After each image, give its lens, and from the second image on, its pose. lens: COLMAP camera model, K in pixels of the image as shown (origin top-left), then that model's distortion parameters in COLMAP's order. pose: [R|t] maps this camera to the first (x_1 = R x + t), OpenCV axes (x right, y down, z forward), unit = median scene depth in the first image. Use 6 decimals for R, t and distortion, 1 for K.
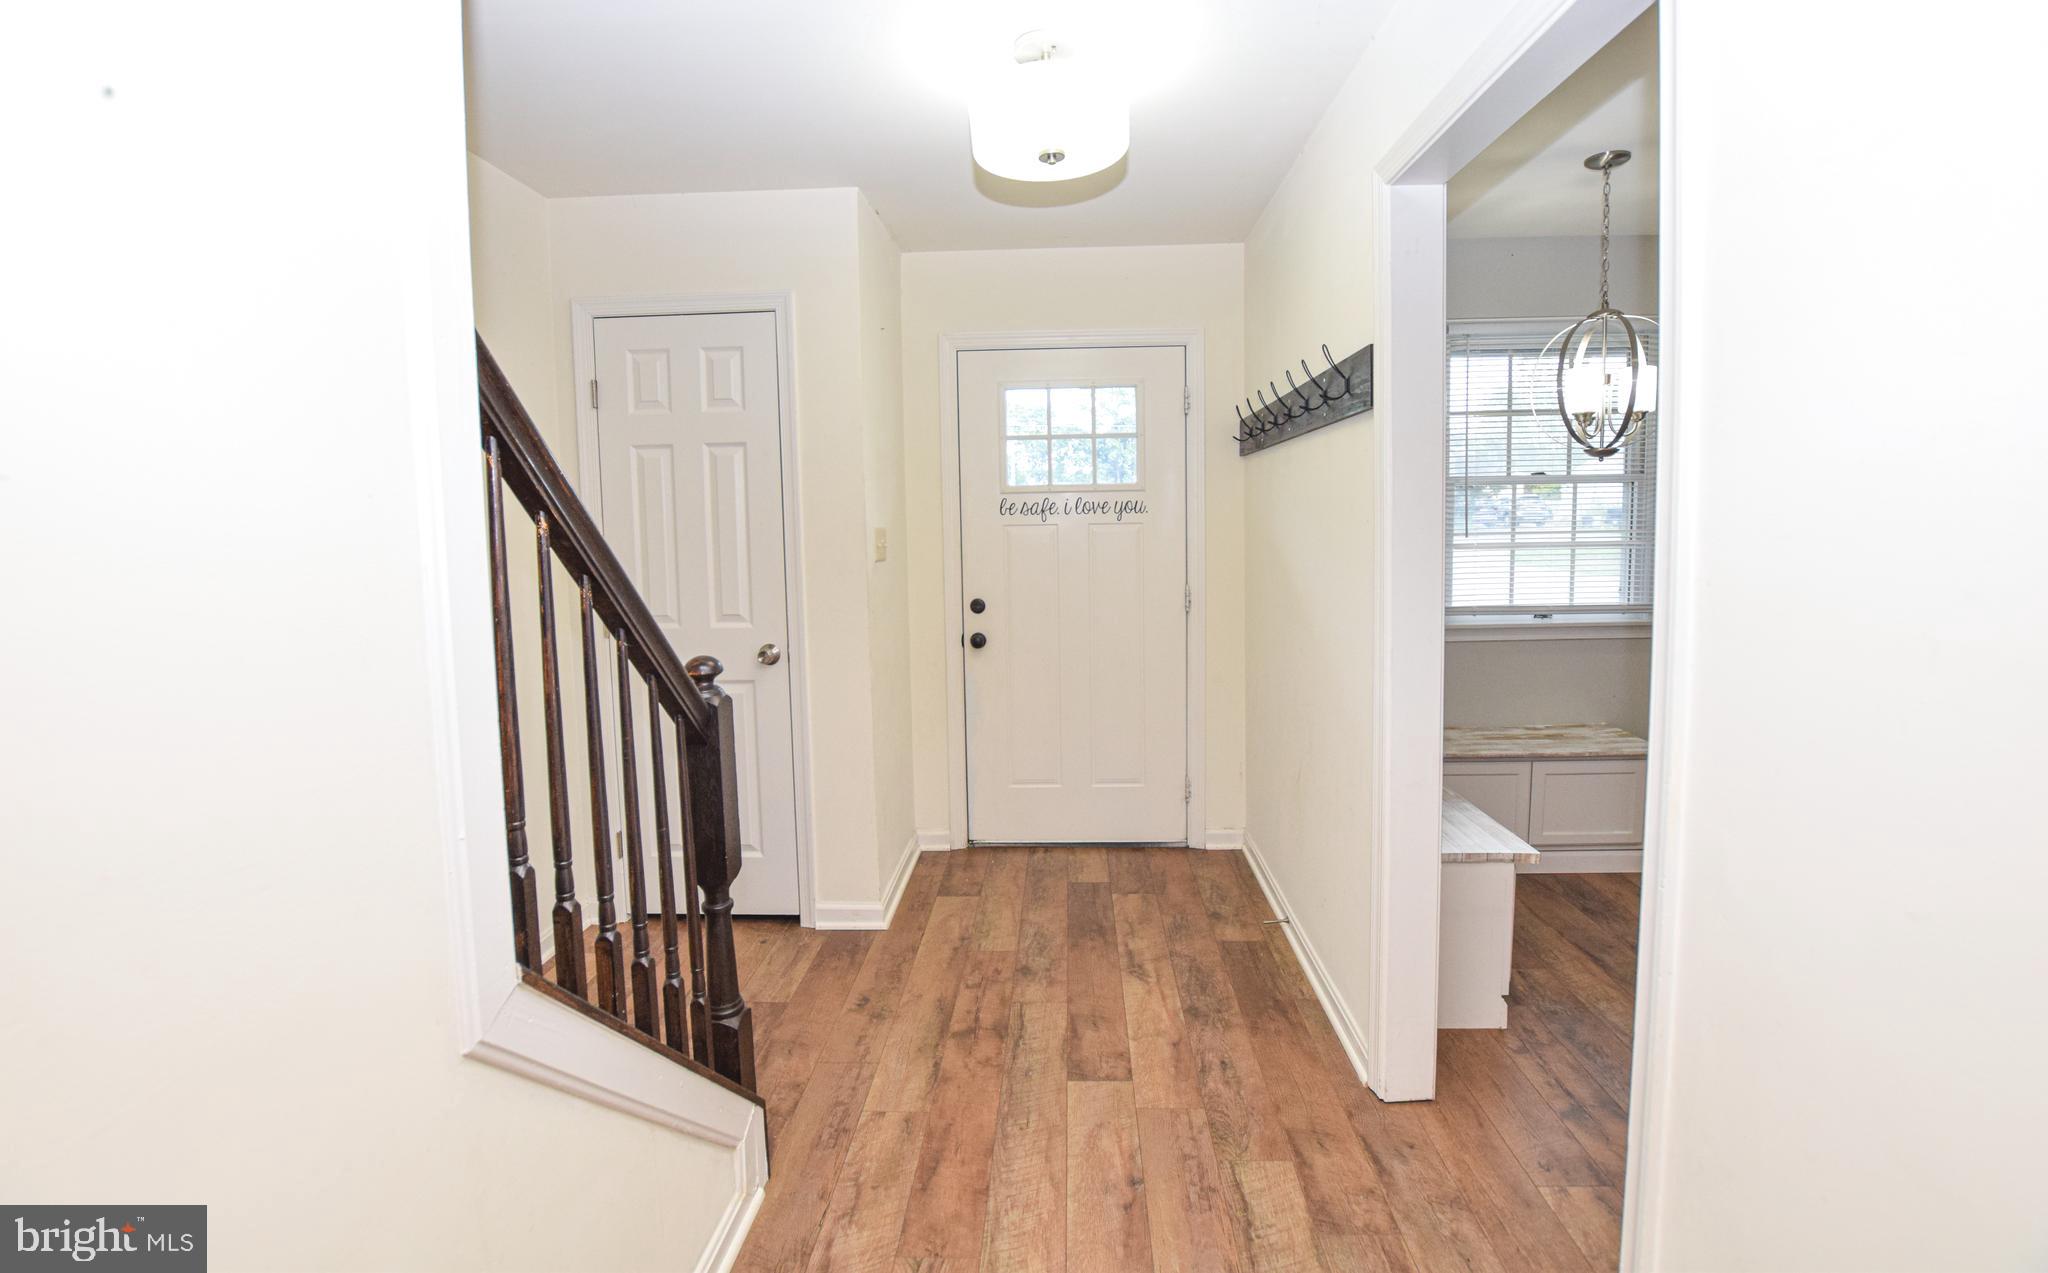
lens RADIAL K [[900.5, 0, 1031.3], [0, 900.5, 595.1], [0, 0, 1]] dist [-0.035164, 0.000932]
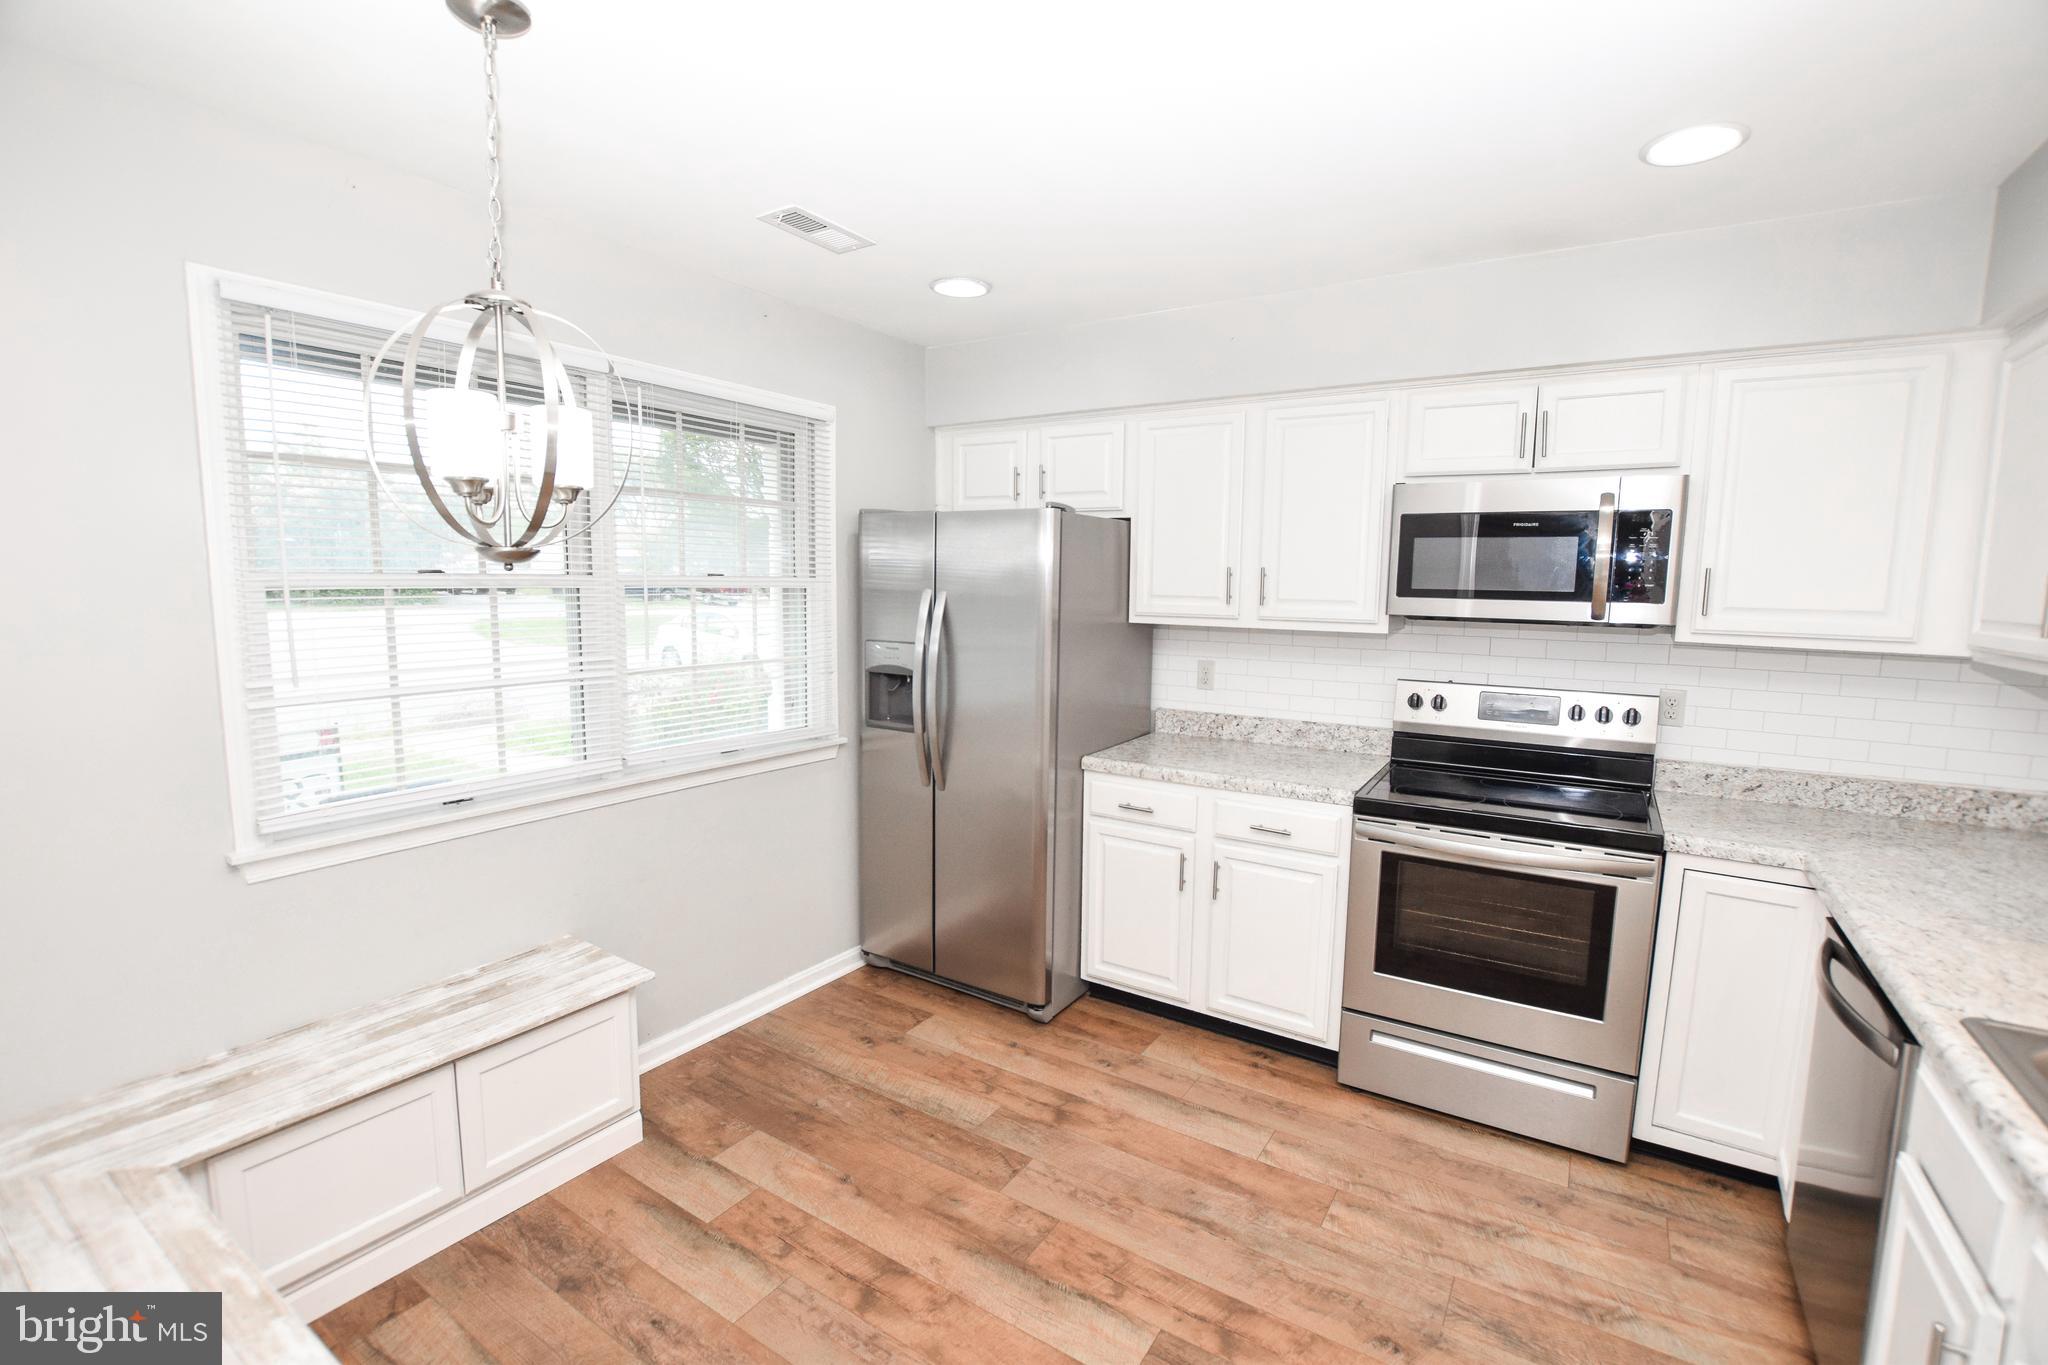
lens RADIAL K [[900.8, 0, 1031.2], [0, 900.8, 687.6], [0, 0, 1]] dist [-0.040183, 0.005765]
pose [[0.504082, -0.075747, 0.860328, 0.326124], [0.049767, 0.997039, 0.058624, -0.094733], [-0.862221, 0.013265, 0.506359, 0.442239]]
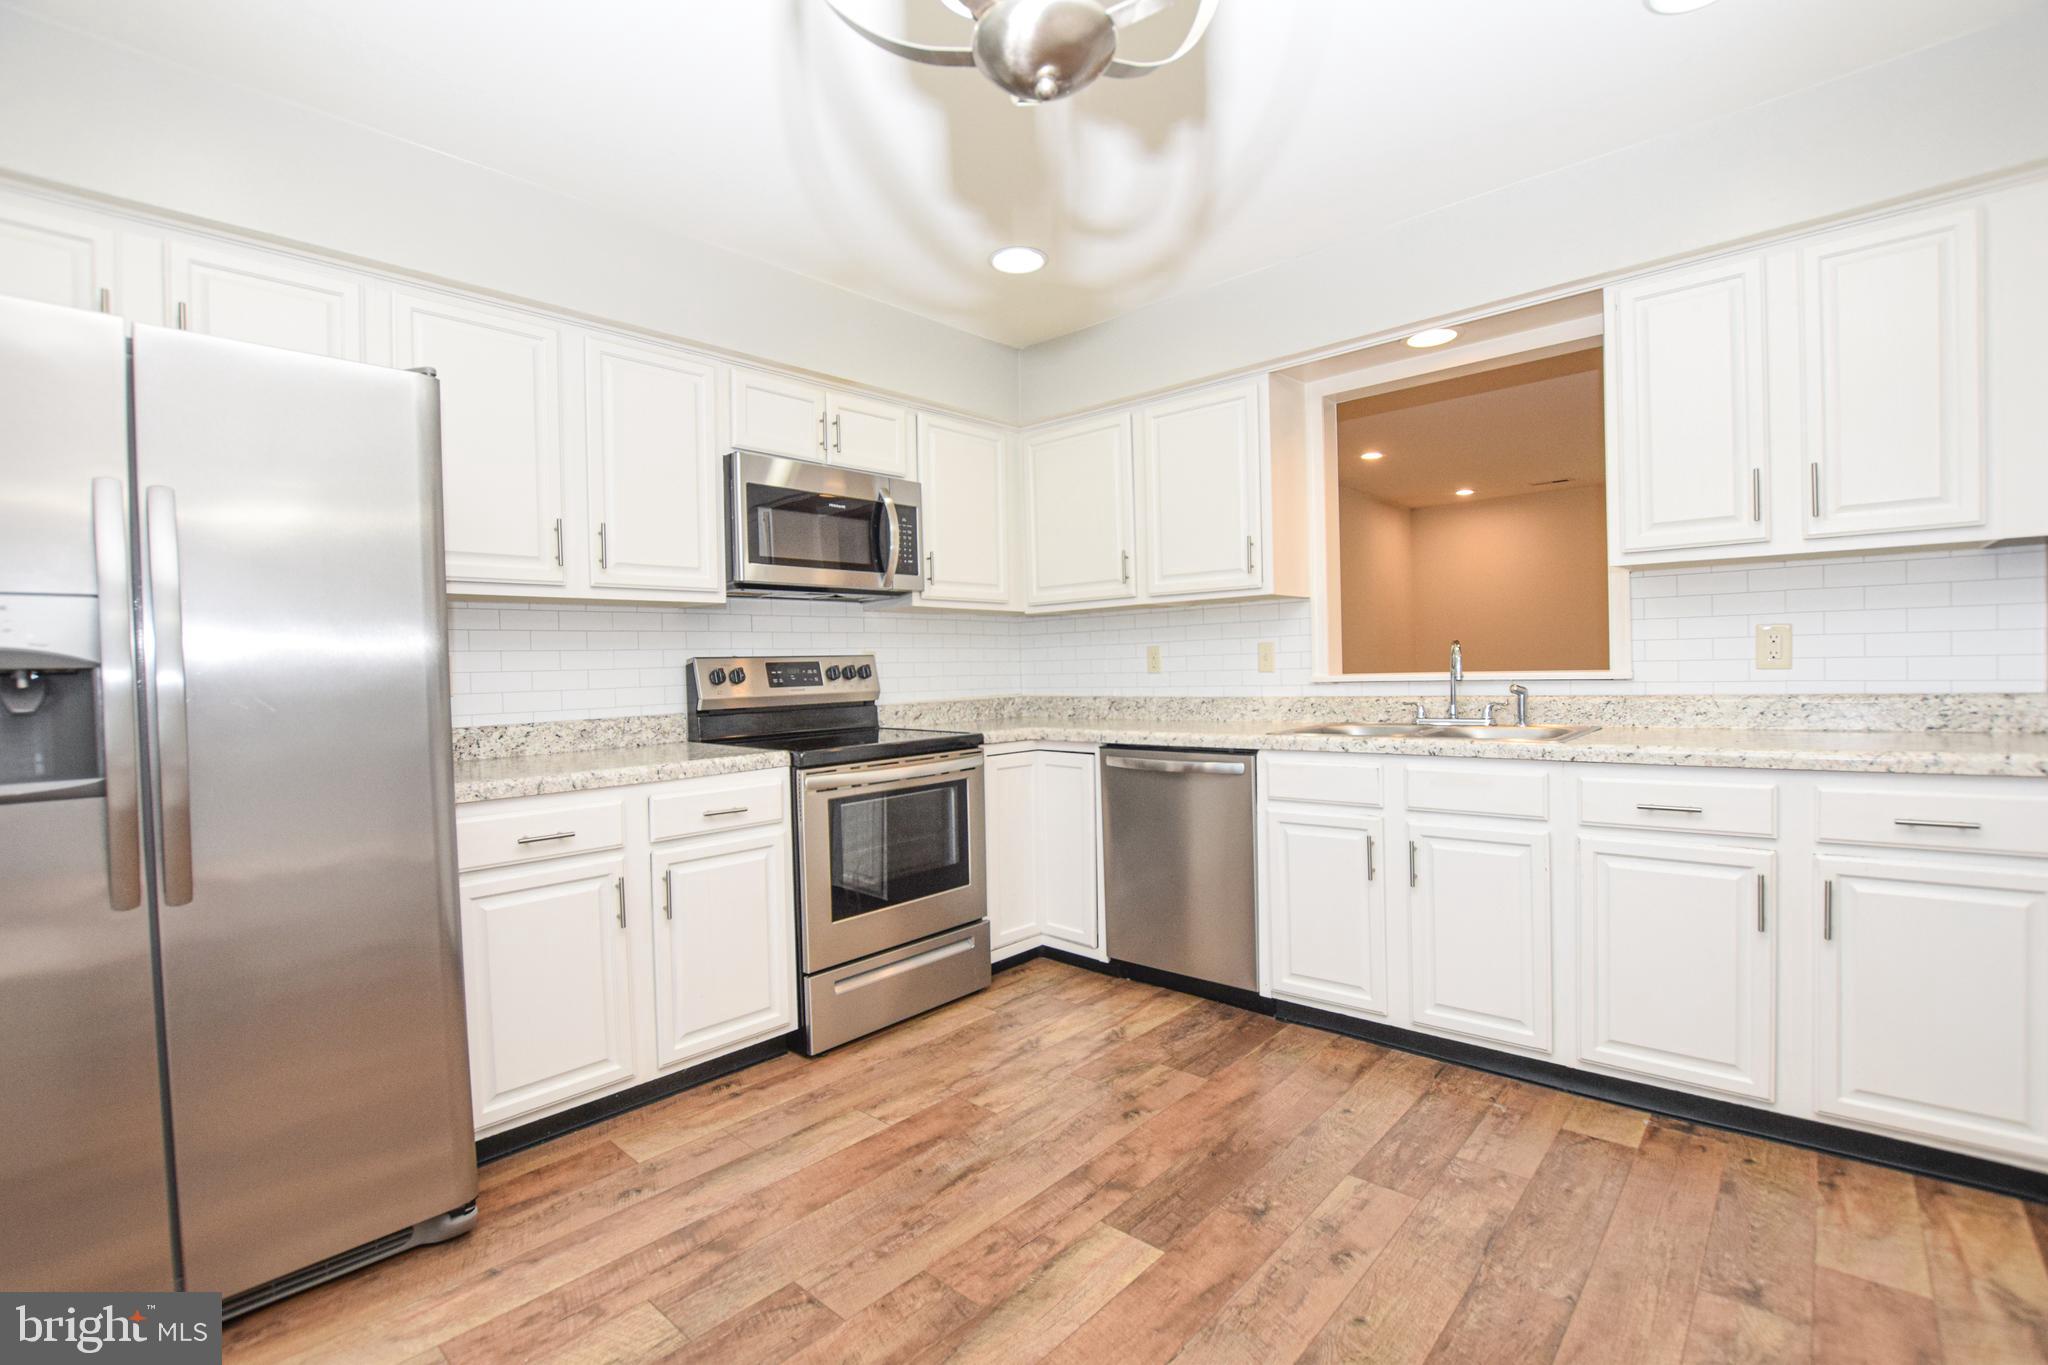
lens RADIAL K [[900.8, 0, 1037.8], [0, 900.8, 696.9], [0, 0, 1]] dist [-0.040183, 0.005765]
pose [[-0.771707, 0.021004, 0.635632, 0.514148], [0.096185, 0.991812, 0.084002, -0.020421], [-0.628663, 0.125963, -0.767409, 1.194064]]
